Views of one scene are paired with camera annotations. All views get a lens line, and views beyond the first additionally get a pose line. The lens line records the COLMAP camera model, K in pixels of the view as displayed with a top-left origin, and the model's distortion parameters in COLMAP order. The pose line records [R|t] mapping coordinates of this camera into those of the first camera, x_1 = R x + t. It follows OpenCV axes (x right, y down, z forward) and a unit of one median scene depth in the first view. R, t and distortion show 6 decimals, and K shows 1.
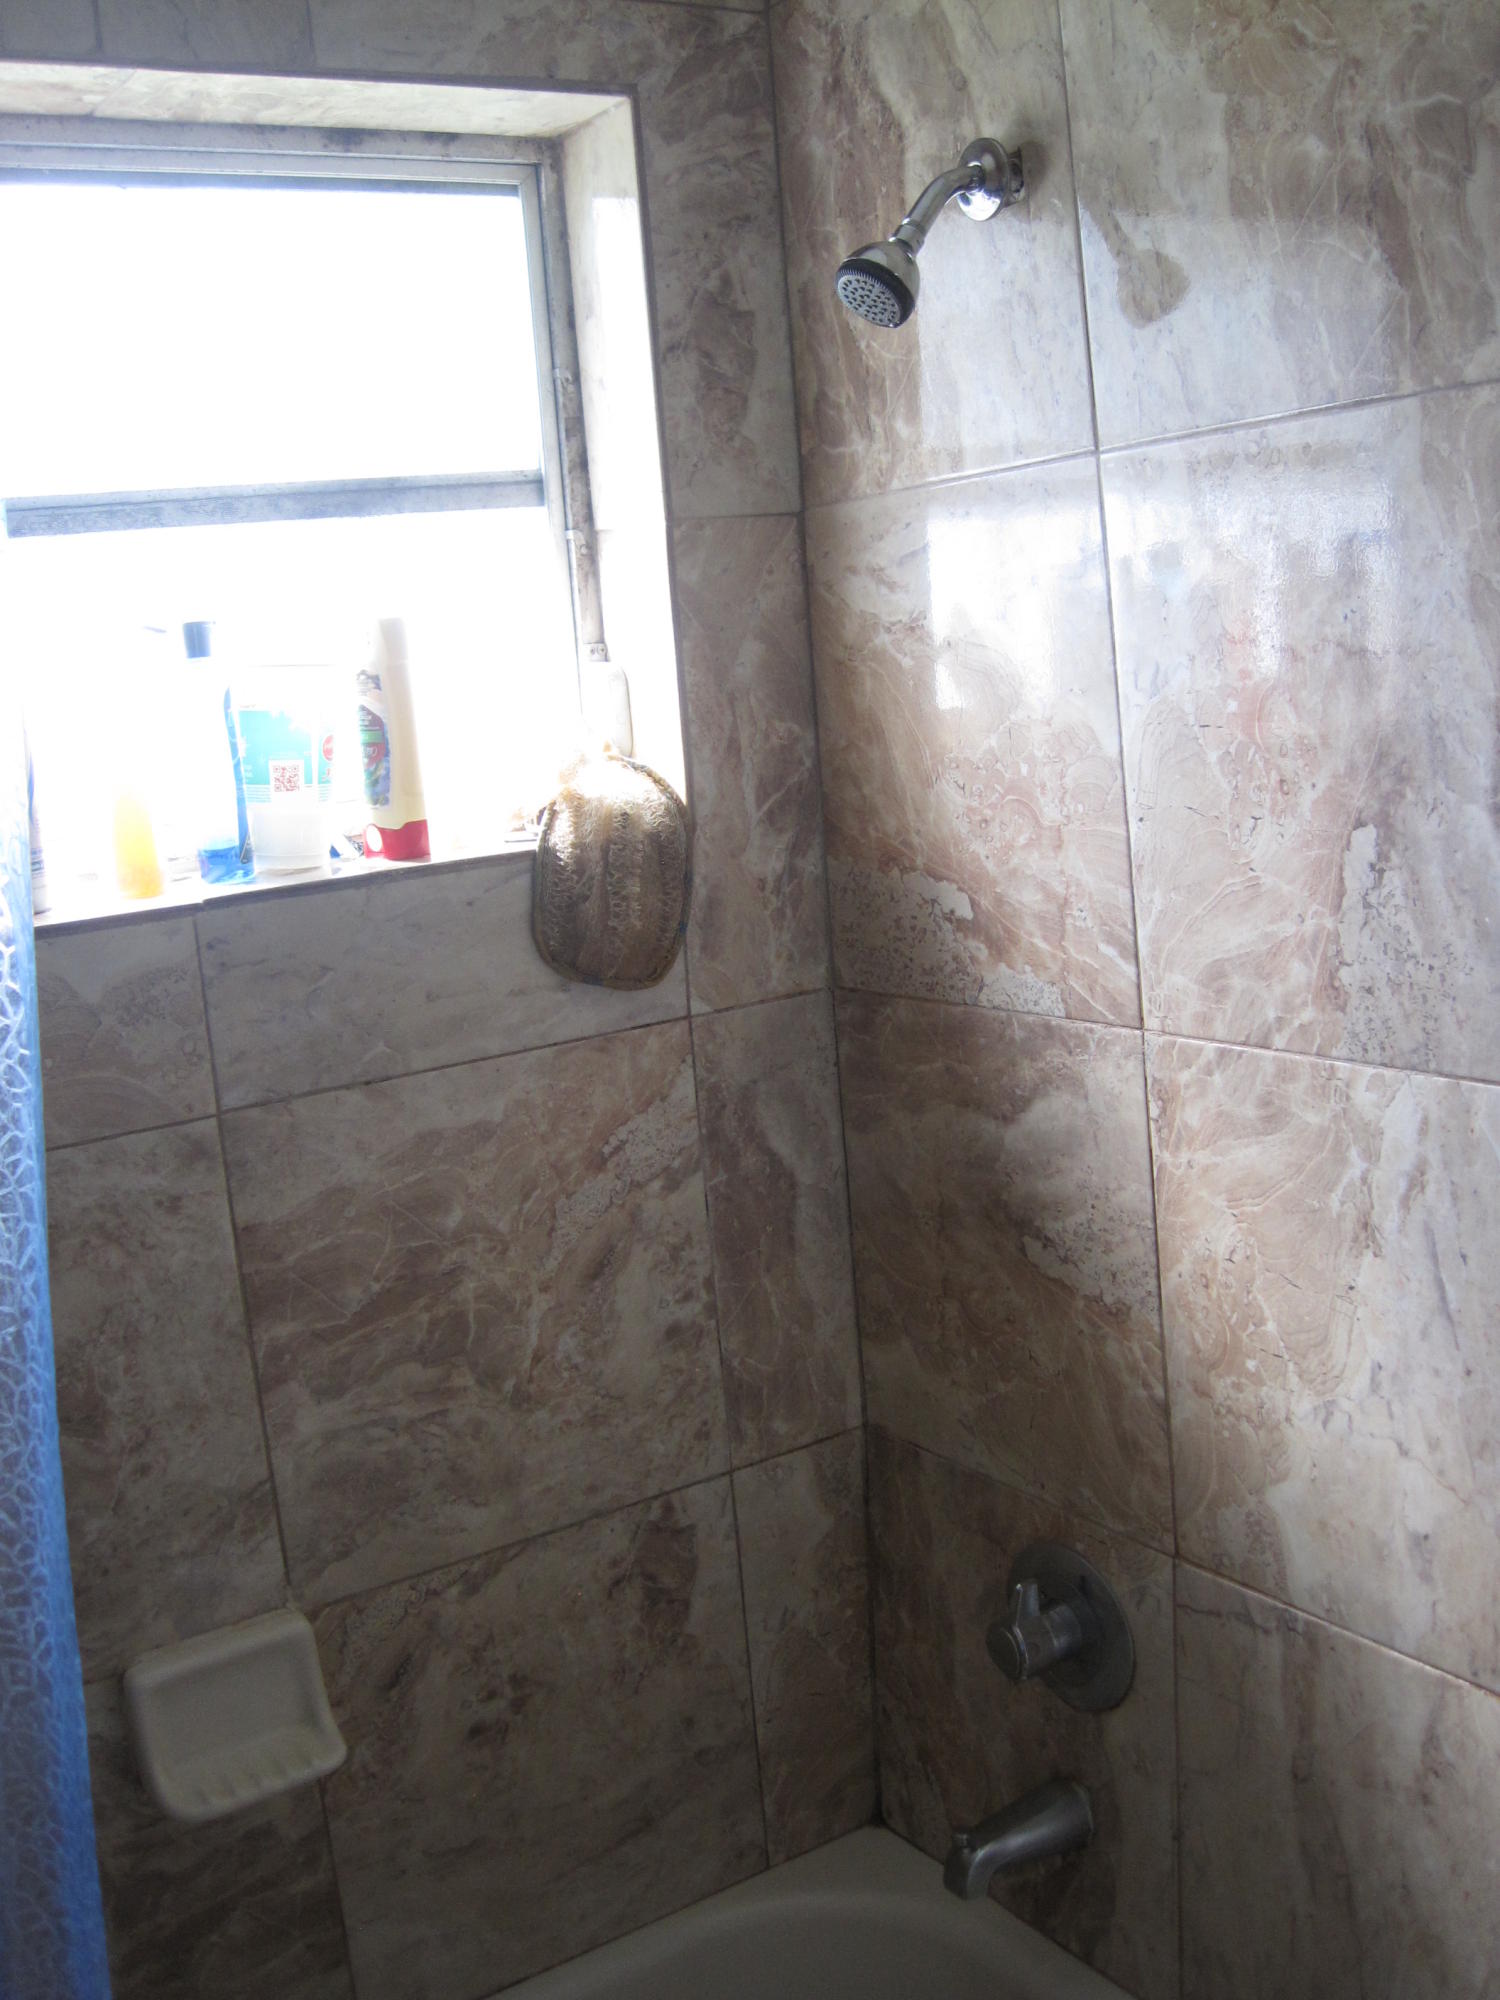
lens RADIAL K [[2063.6, 0, 761.4], [0, 2063.6, 1010.3], [0, 0, 1]] dist [-0.179945, 0.155056]
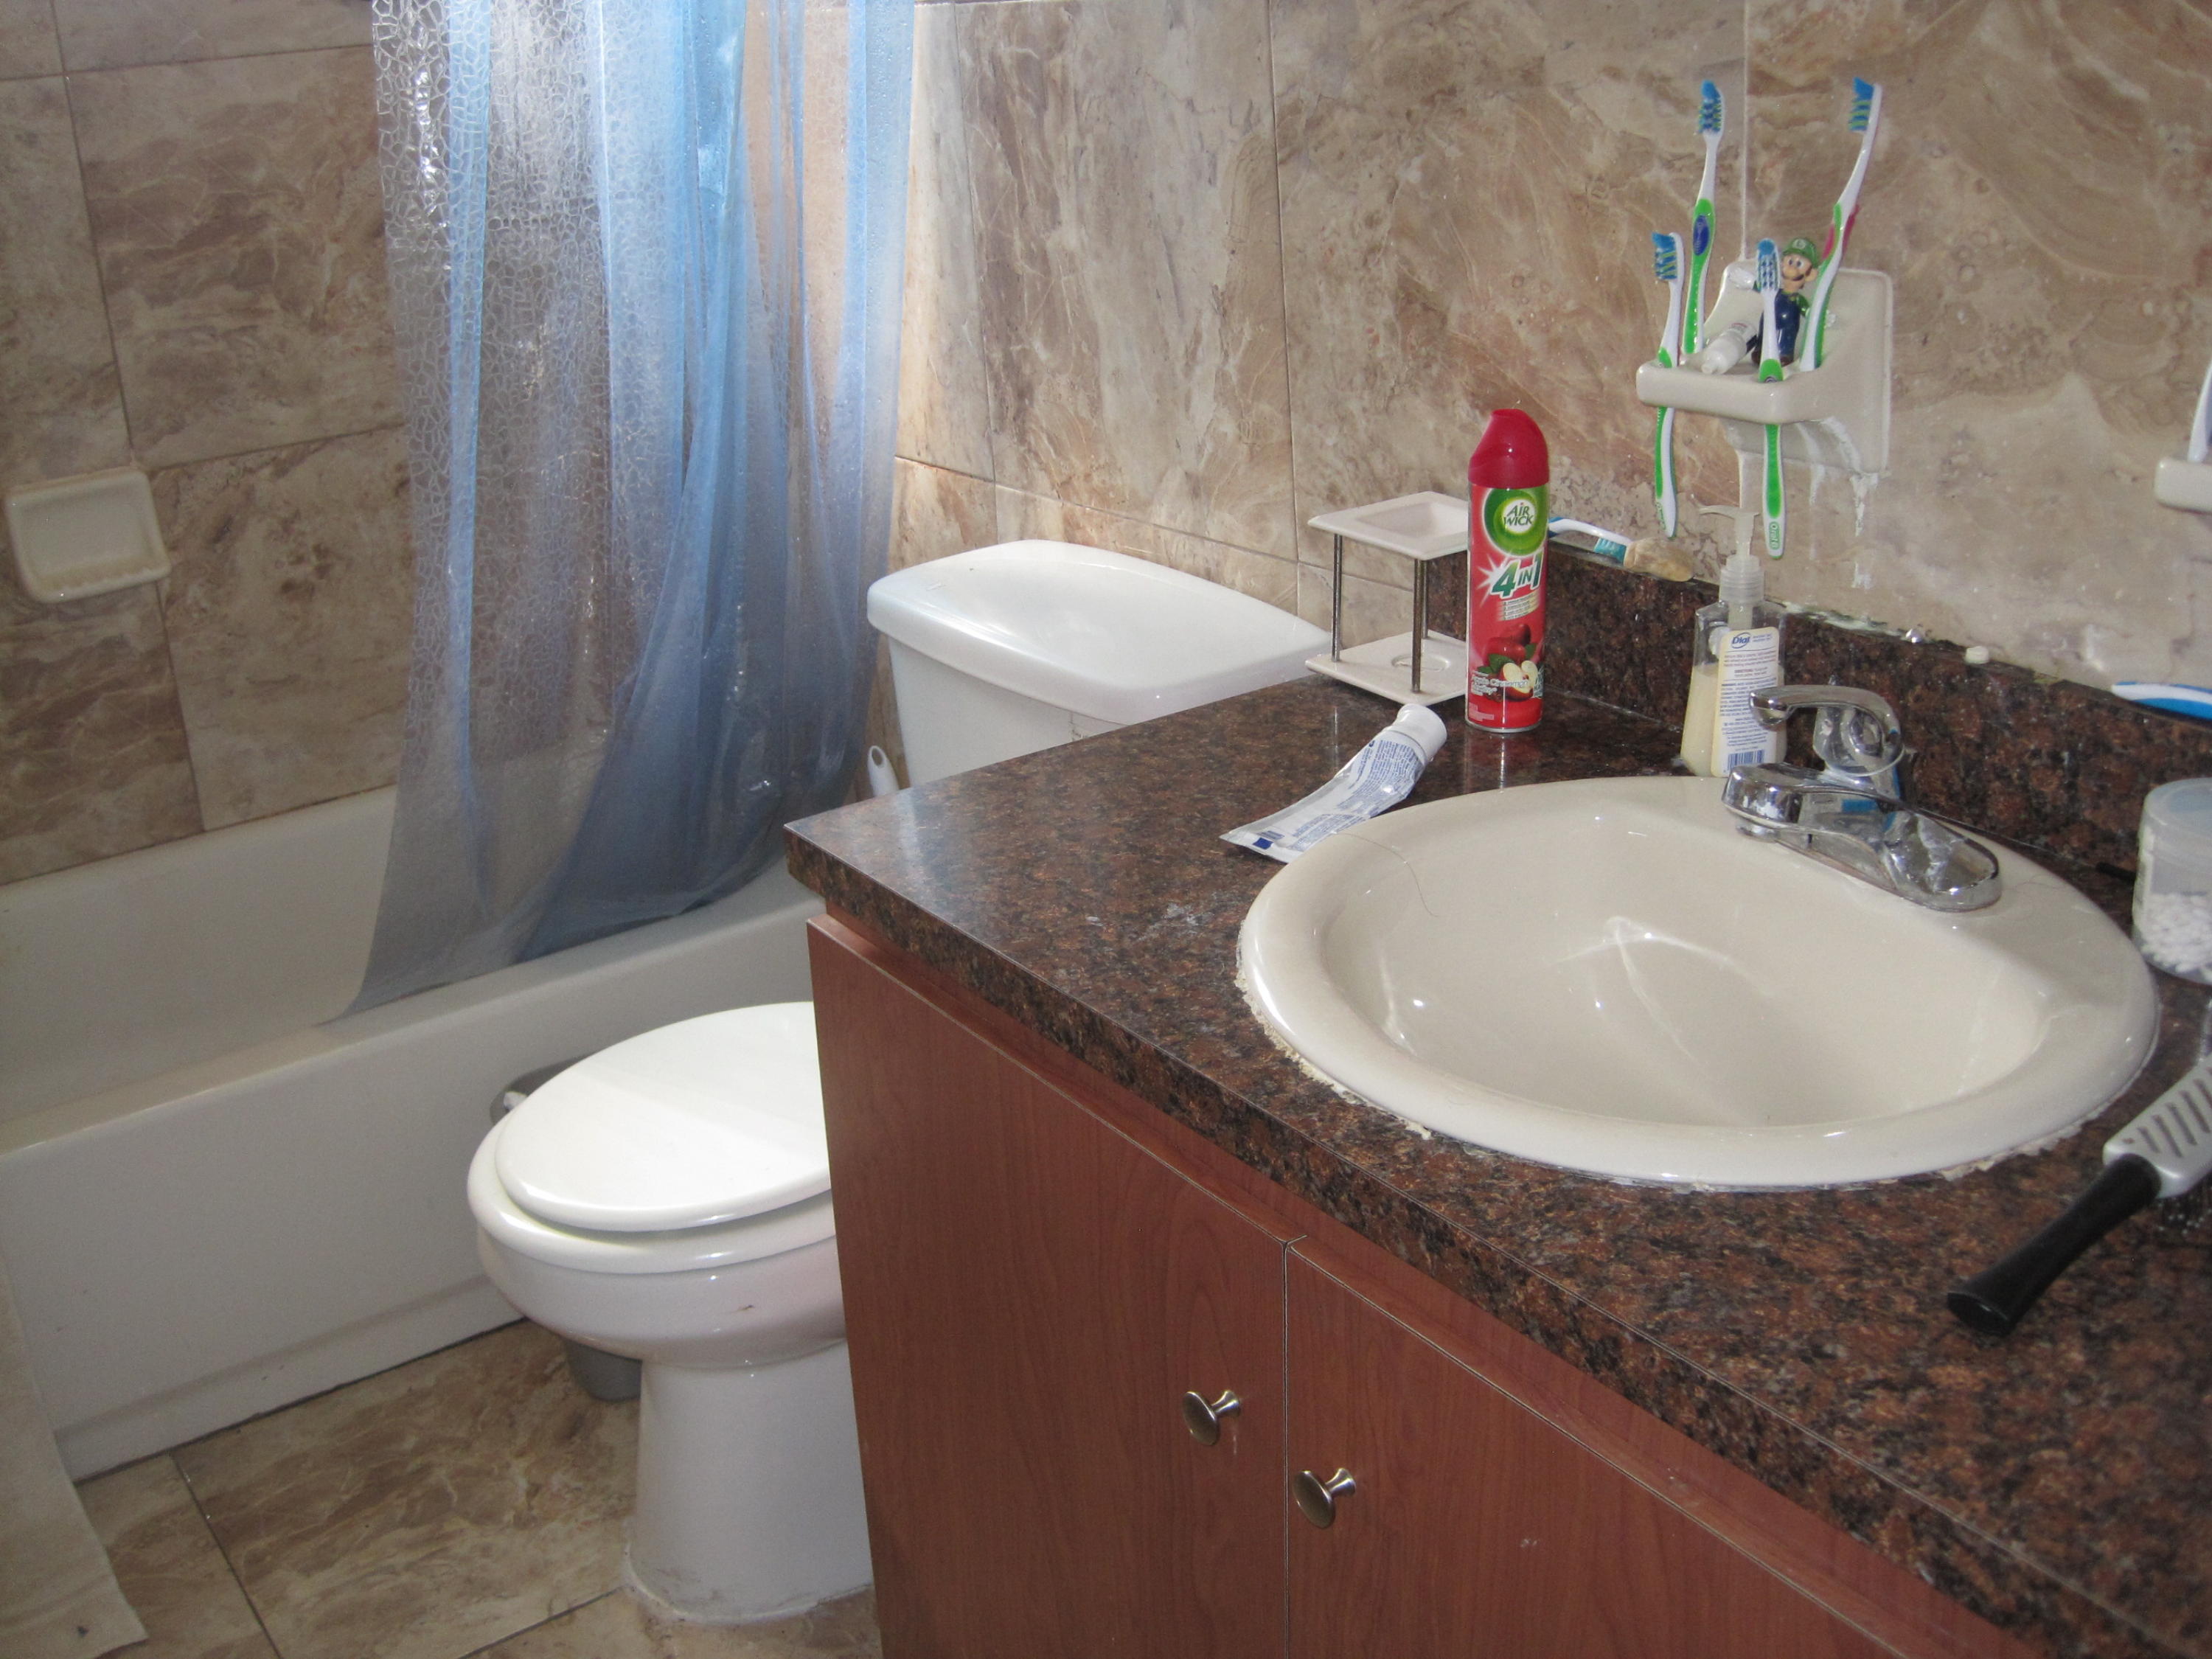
lens RADIAL K [[2280.0, 0, 1101.9], [0, 2280.0, 808.2], [0, 0, 1]] dist [-0.179477, 0.154347]
pose [[0.998334, 0.022131, 0.053288, 0.323797], [-0.031359, 0.983328, 0.179116, 0.229202], [-0.048435, -0.180489, 0.982384, -0.493557]]
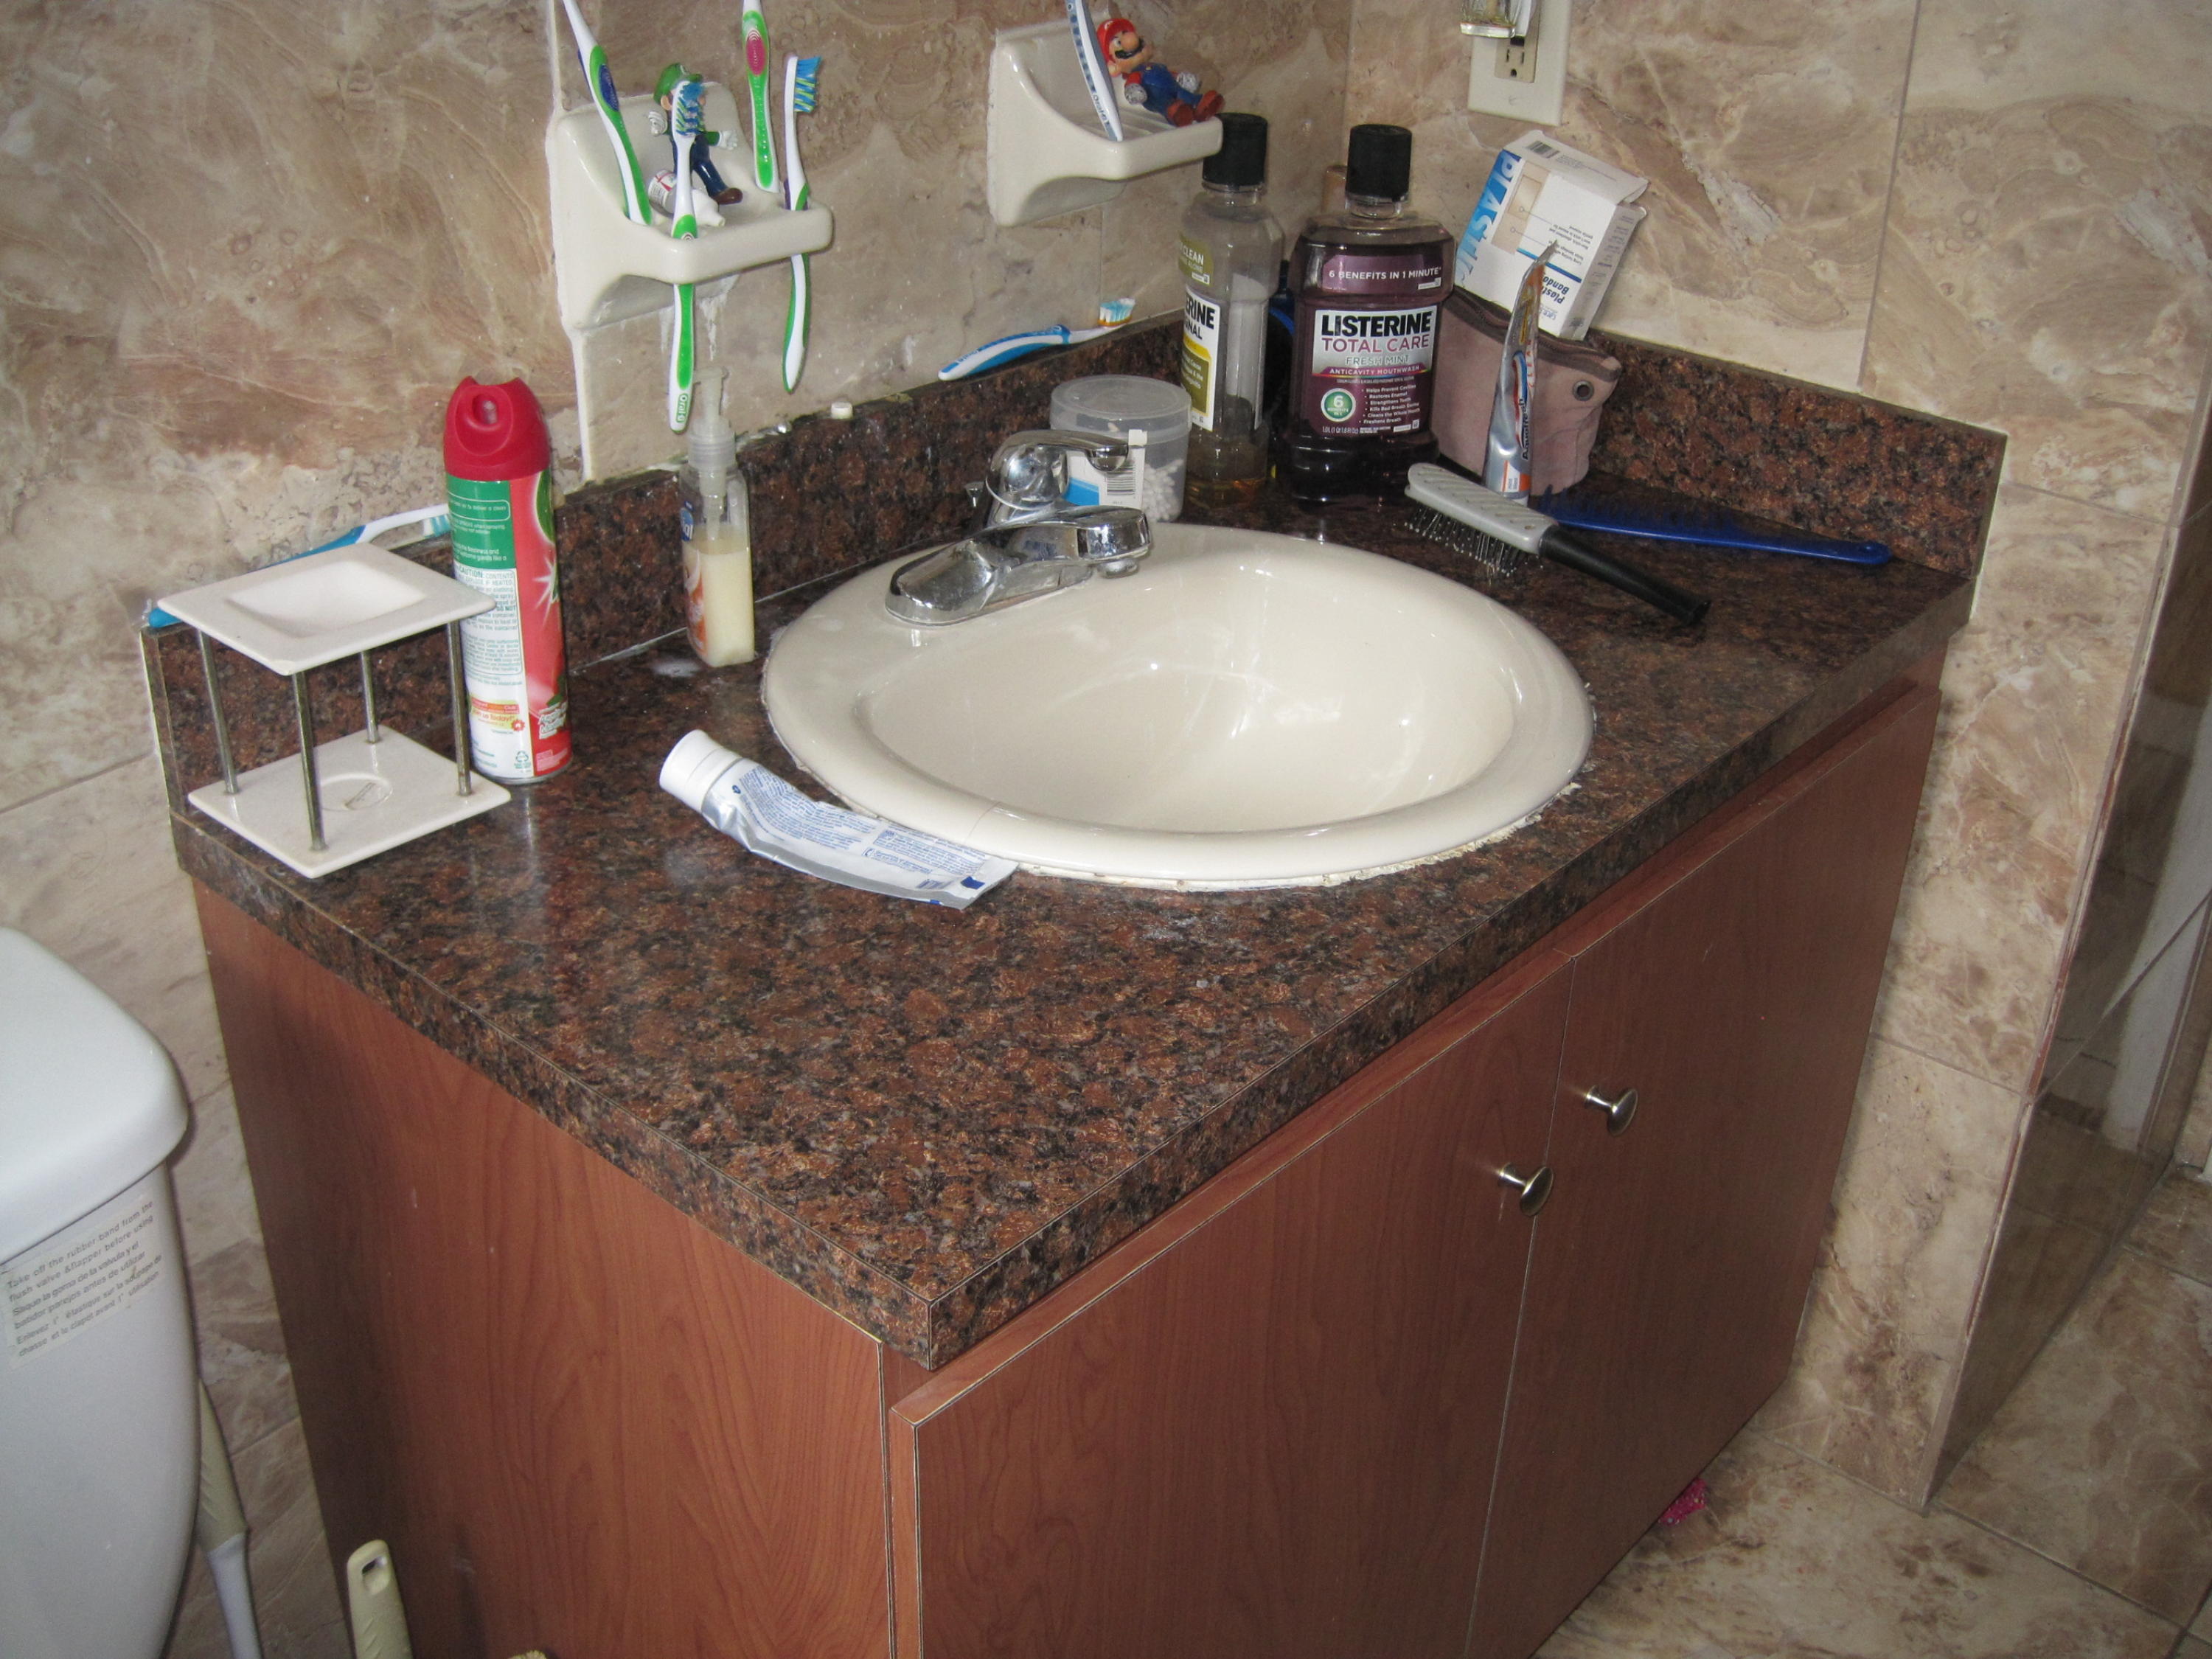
lens RADIAL K [[2286.5, 0, 1106.0], [0, 2286.5, 829.5], [0, 0, 1]] dist [-0.187768, 0.187266]
pose [[-0.268492, -0.392605, 0.879644, -0.125152], [0.181386, 0.876233, 0.446447, 0.094436], [-0.946050, 0.279422, -0.164048, 0.298336]]
